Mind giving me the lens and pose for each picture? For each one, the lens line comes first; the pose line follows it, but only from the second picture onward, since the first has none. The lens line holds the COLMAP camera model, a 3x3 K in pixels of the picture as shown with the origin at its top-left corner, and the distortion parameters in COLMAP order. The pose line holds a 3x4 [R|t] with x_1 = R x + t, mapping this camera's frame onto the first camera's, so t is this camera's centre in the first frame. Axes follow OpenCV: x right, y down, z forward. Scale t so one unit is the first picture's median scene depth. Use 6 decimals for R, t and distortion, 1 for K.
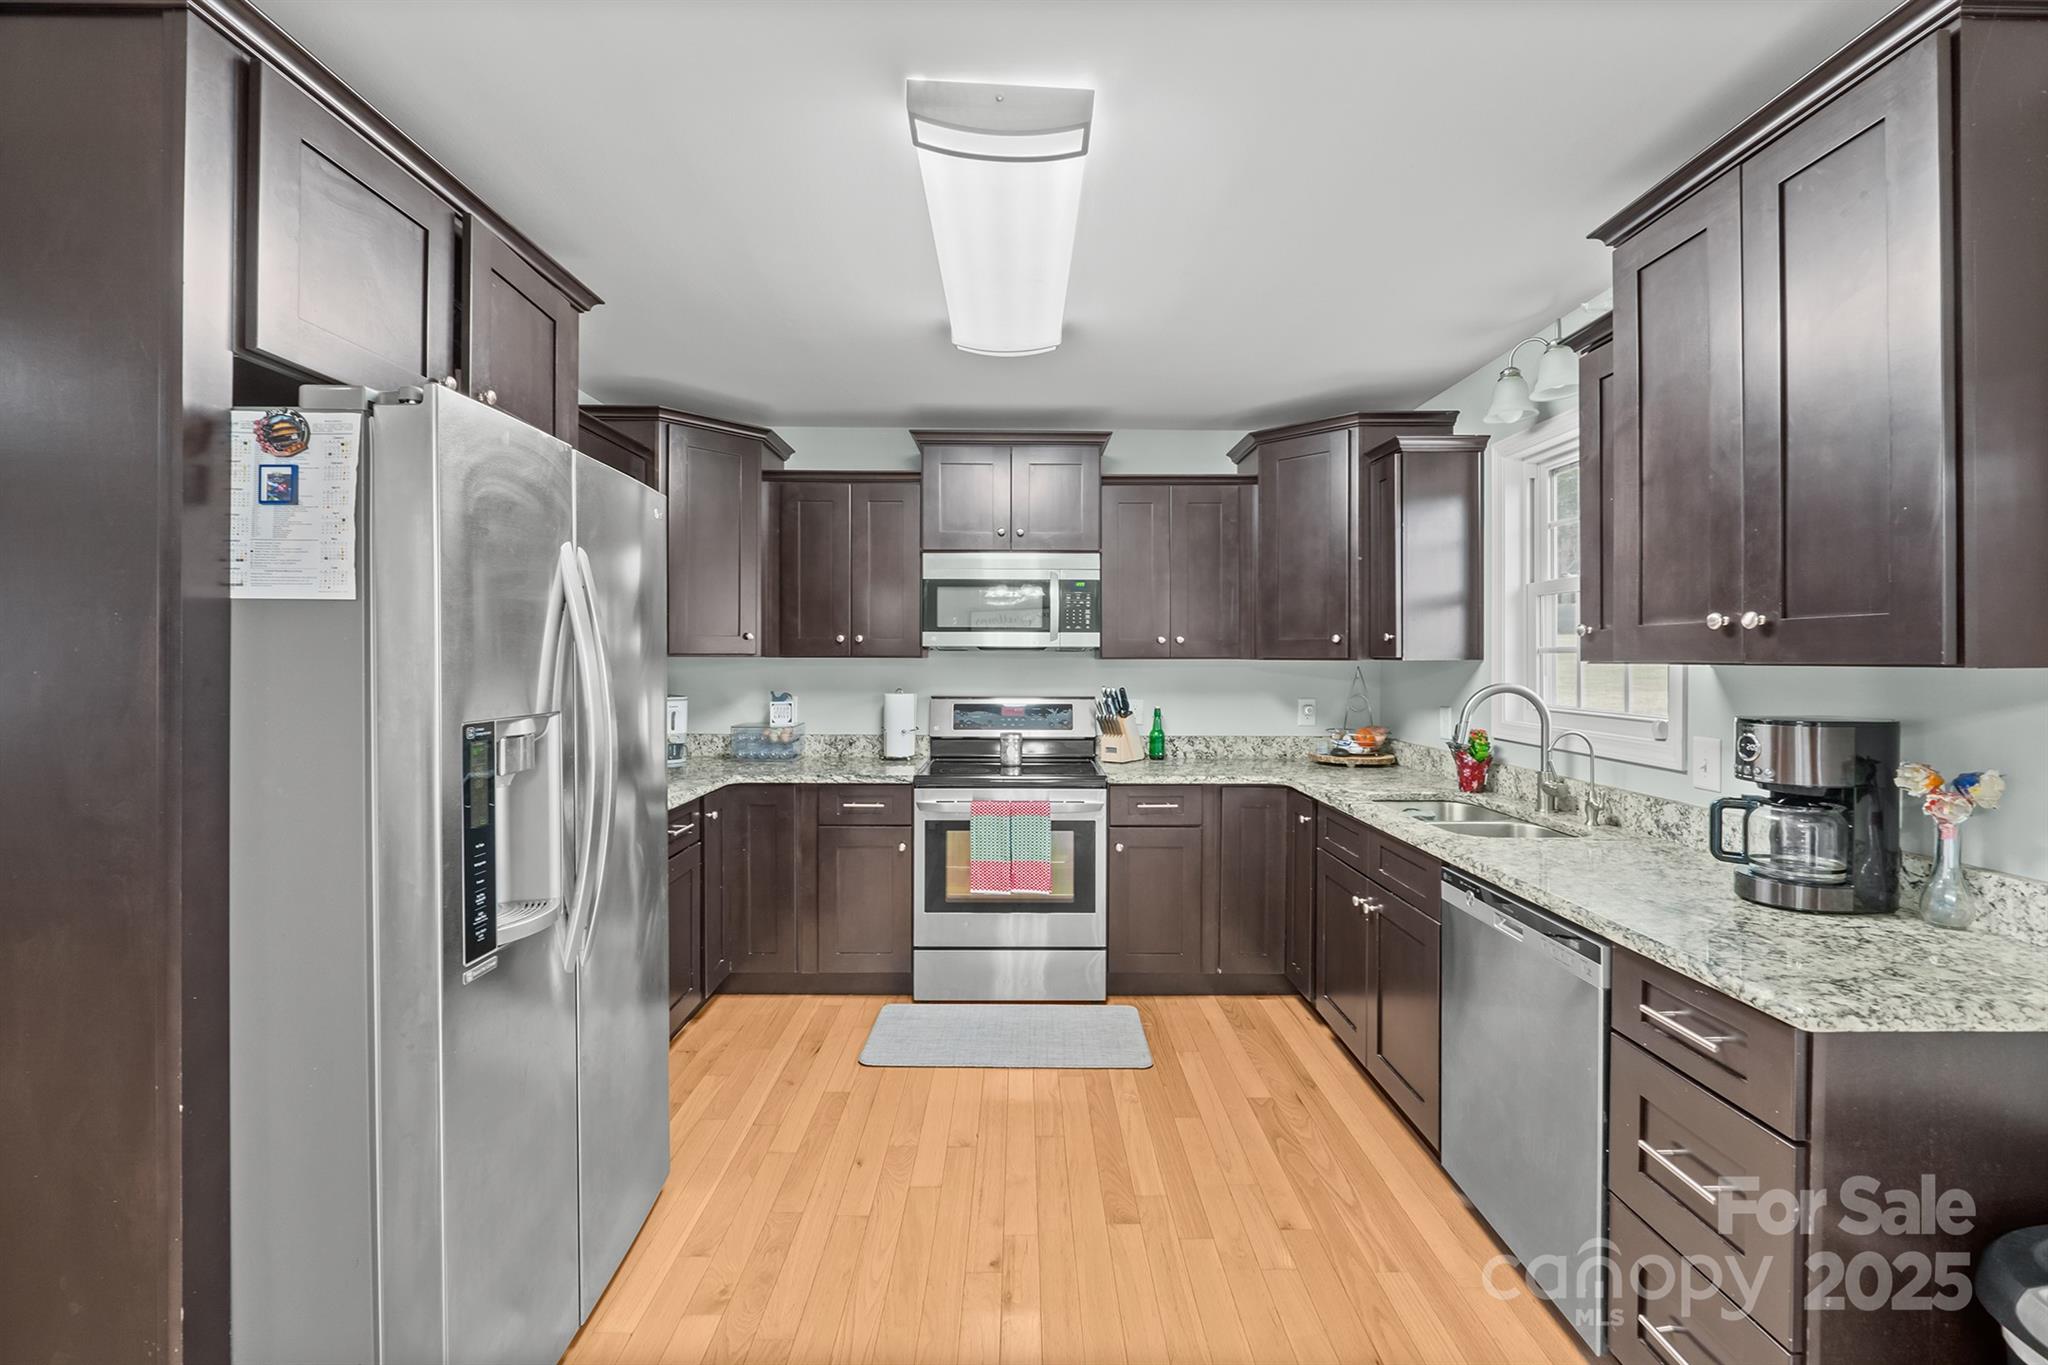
lens RADIAL K [[862.4, 0, 1036.3], [0, 862.4, 666.1], [0, 0, 1]] dist [-0.001422, -0.000375]
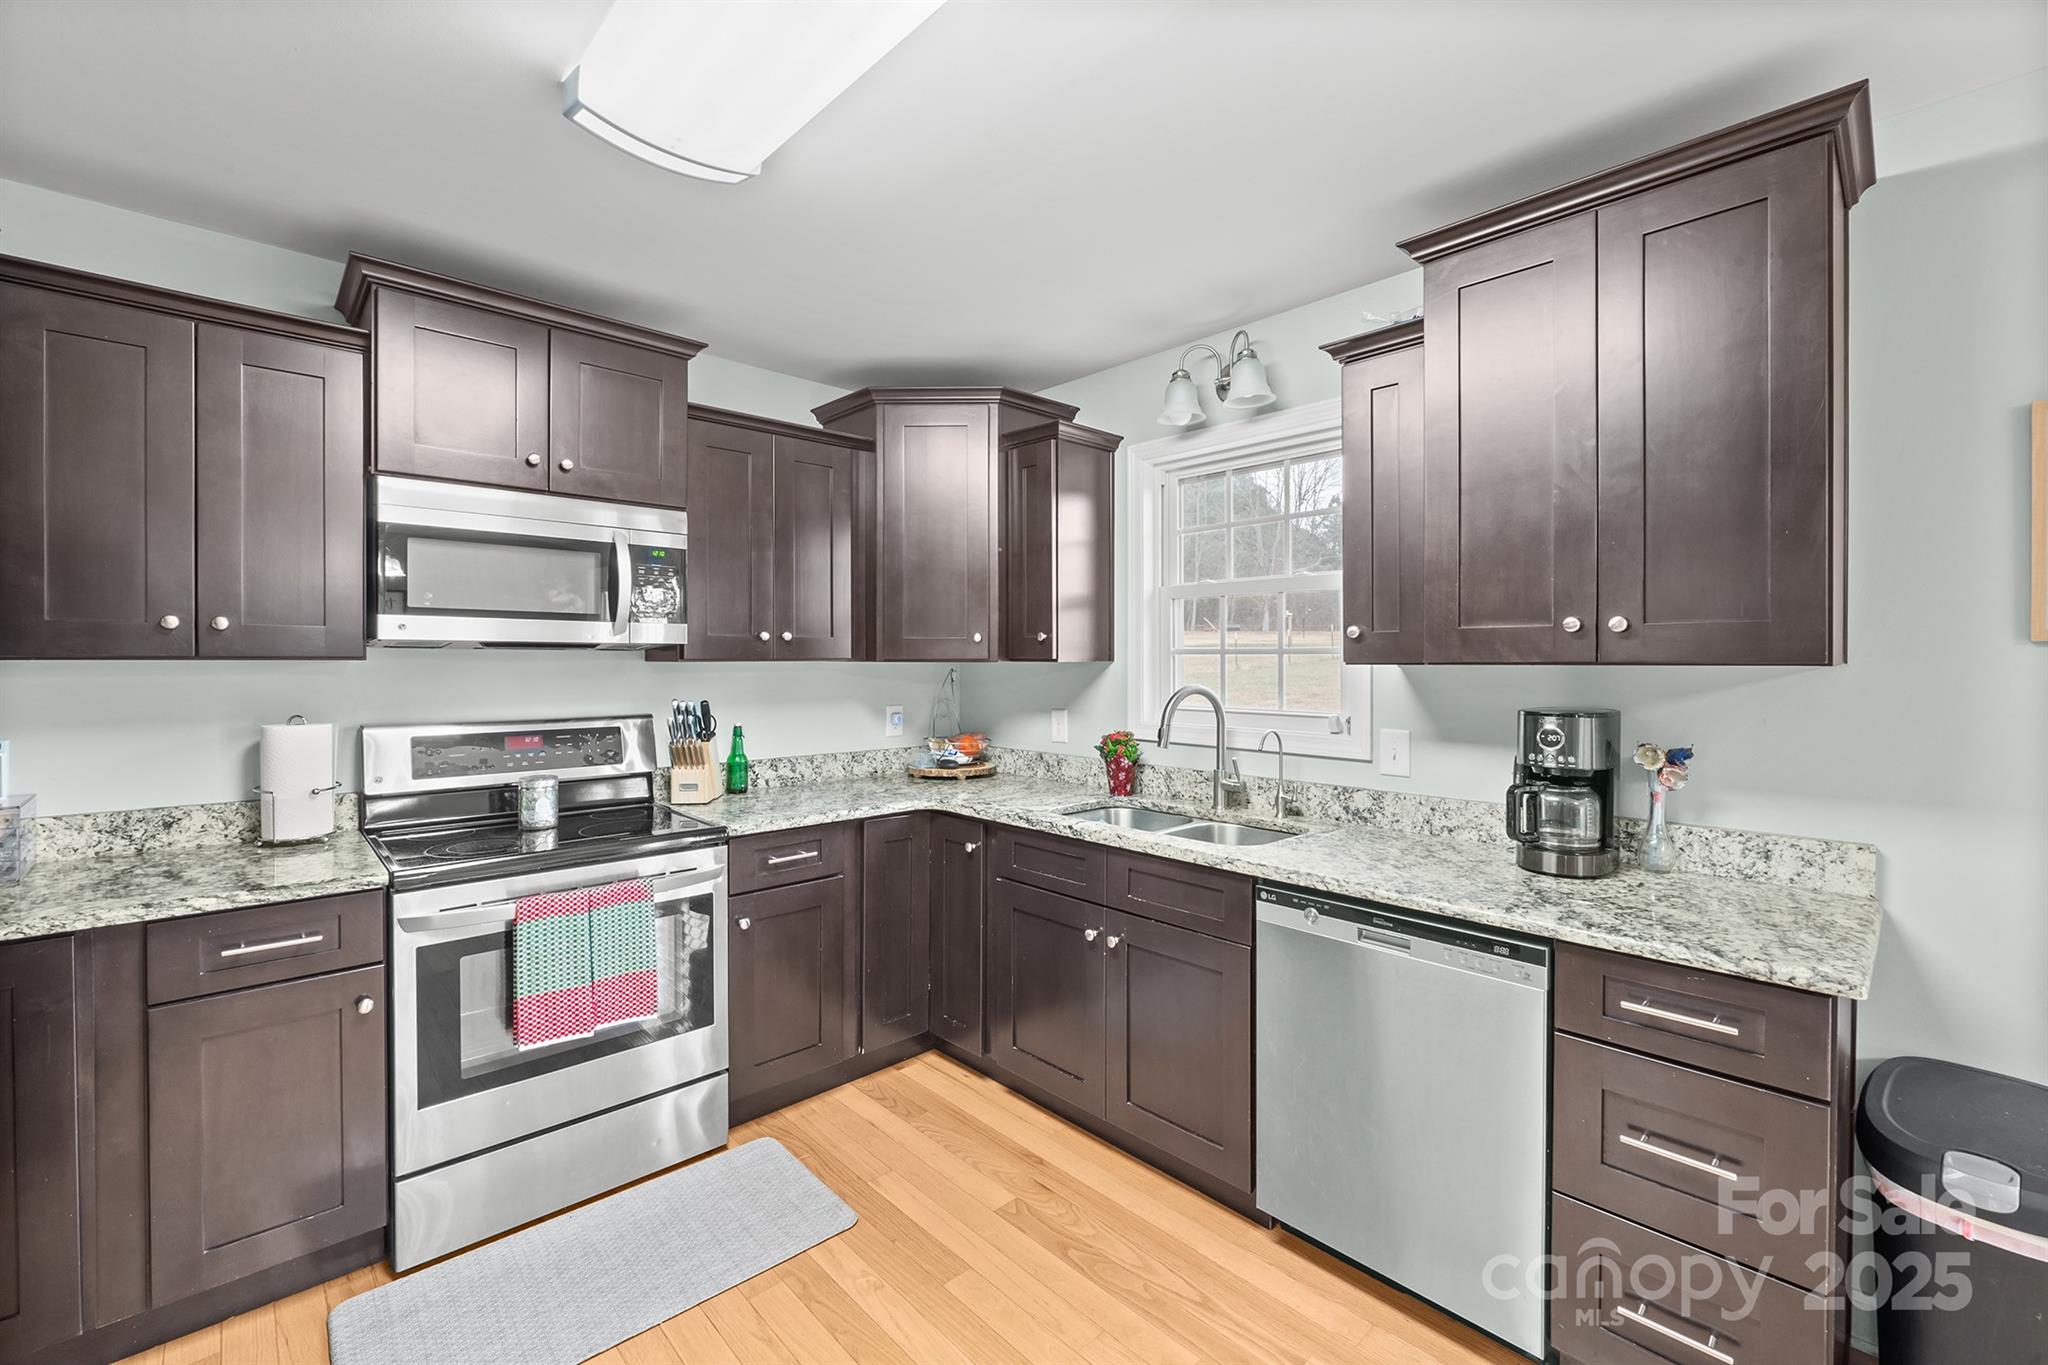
lens RADIAL K [[852.3, 0, 1030.6], [0, 852.3, 667.5], [0, 0, 1]] dist [-0.004185, -0.000337]
pose [[0.737535, -0.006923, 0.675274, -0.208094], [0.007605, 0.999969, 0.001945, -0.002532], [-0.675266, 0.003701, 0.737565, 0.318078]]
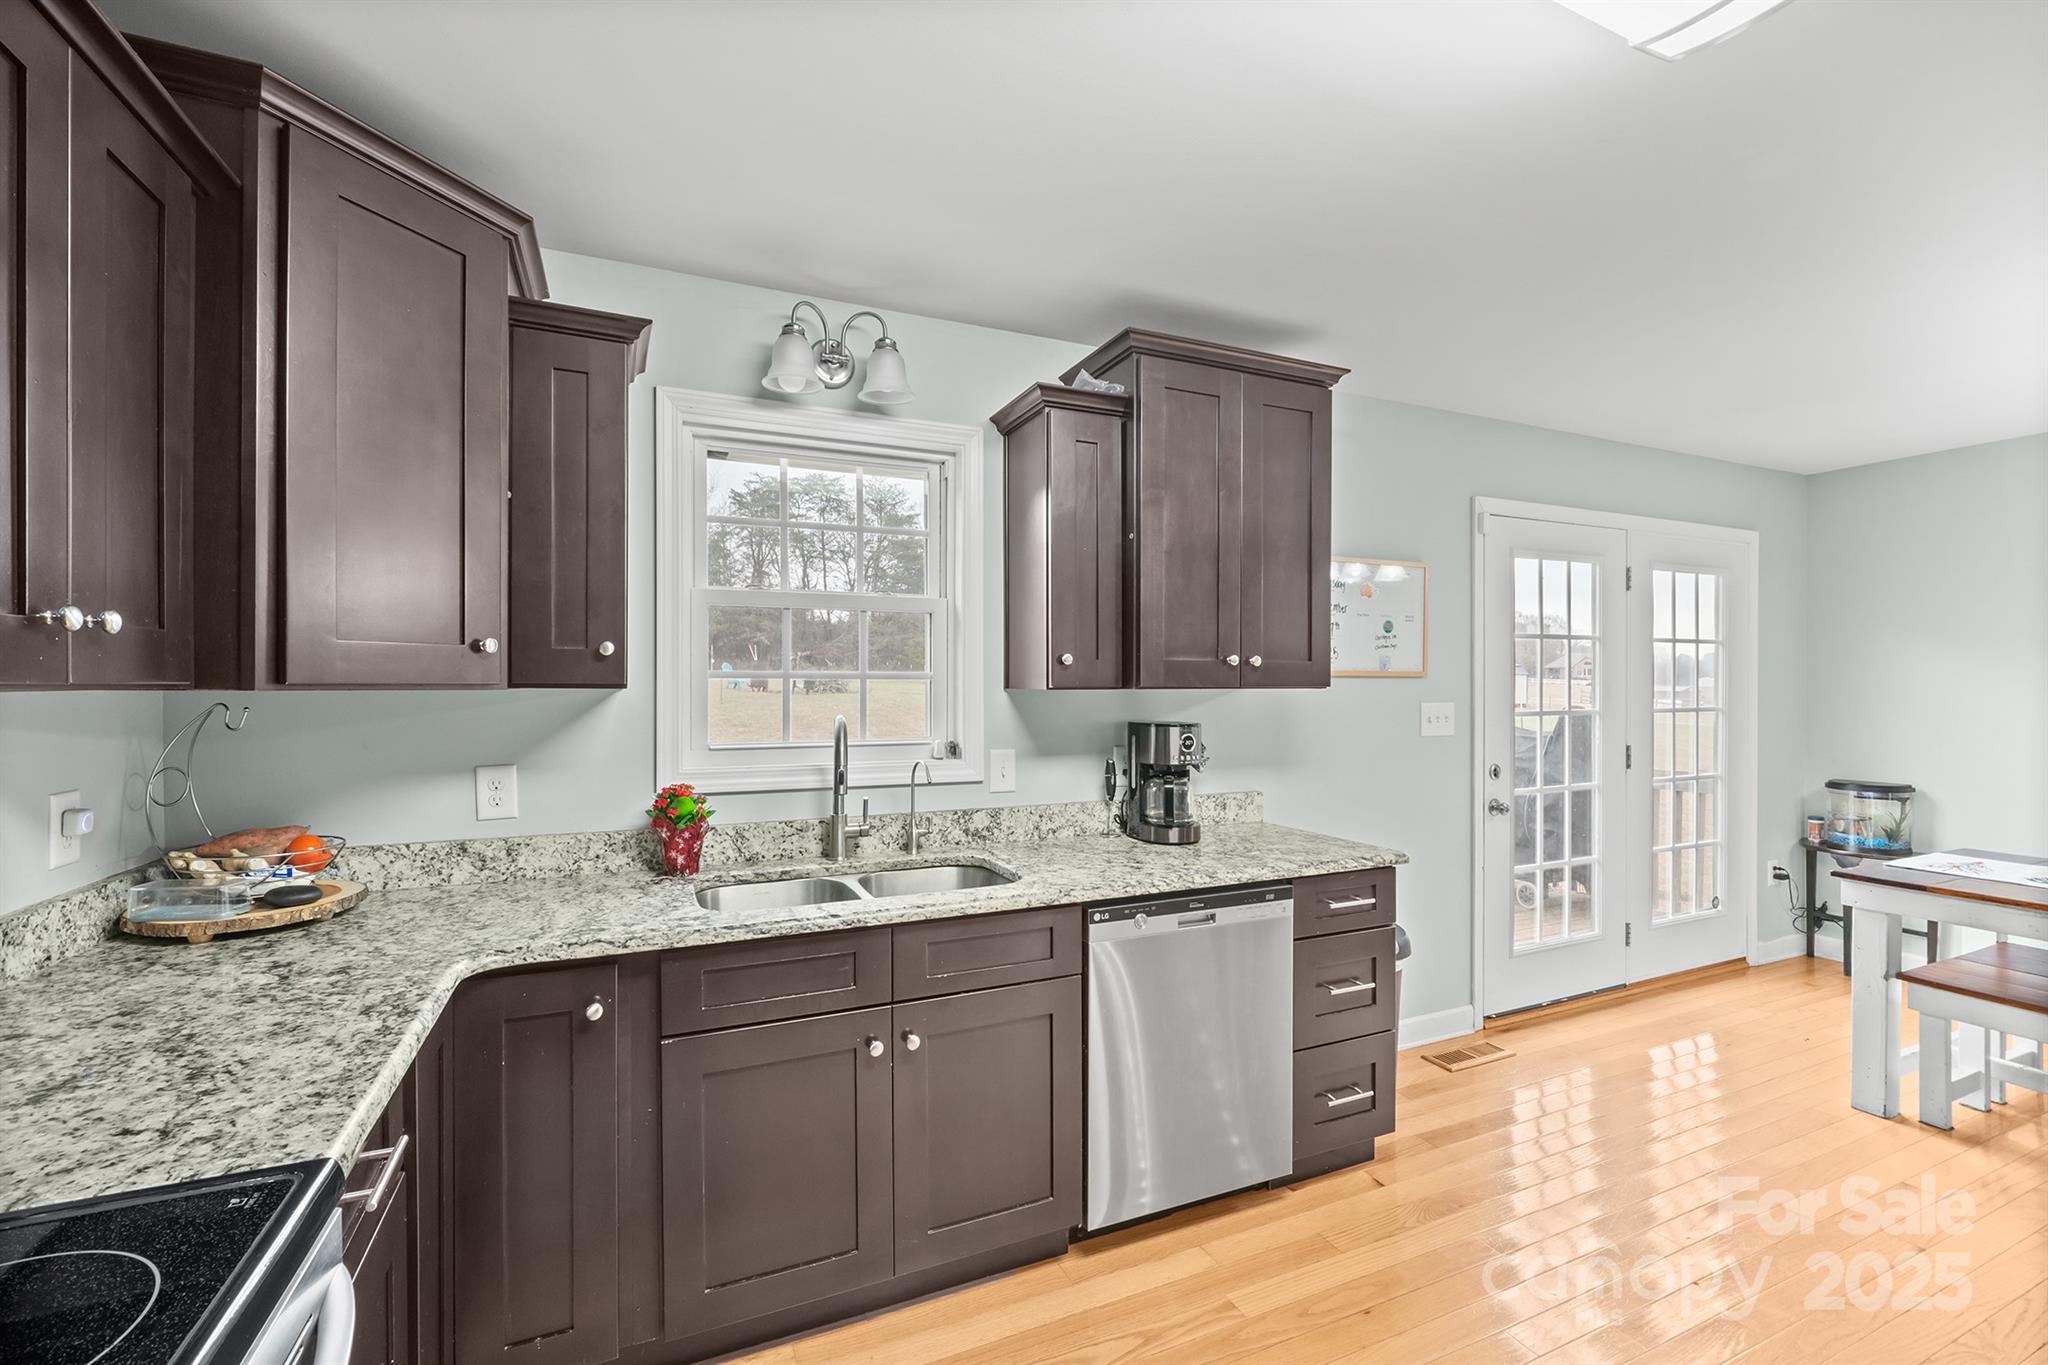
lens RADIAL K [[881.4, 0, 1035.4], [0, 881.4, 676.2], [0, 0, 1]] dist [0.000752, 0.000049]
pose [[-0.395419, 0.001198, 0.918500, -0.246640], [0.006259, 0.999979, 0.001391, -0.013831], [-0.918480, 0.006299, -0.395418, 0.925016]]
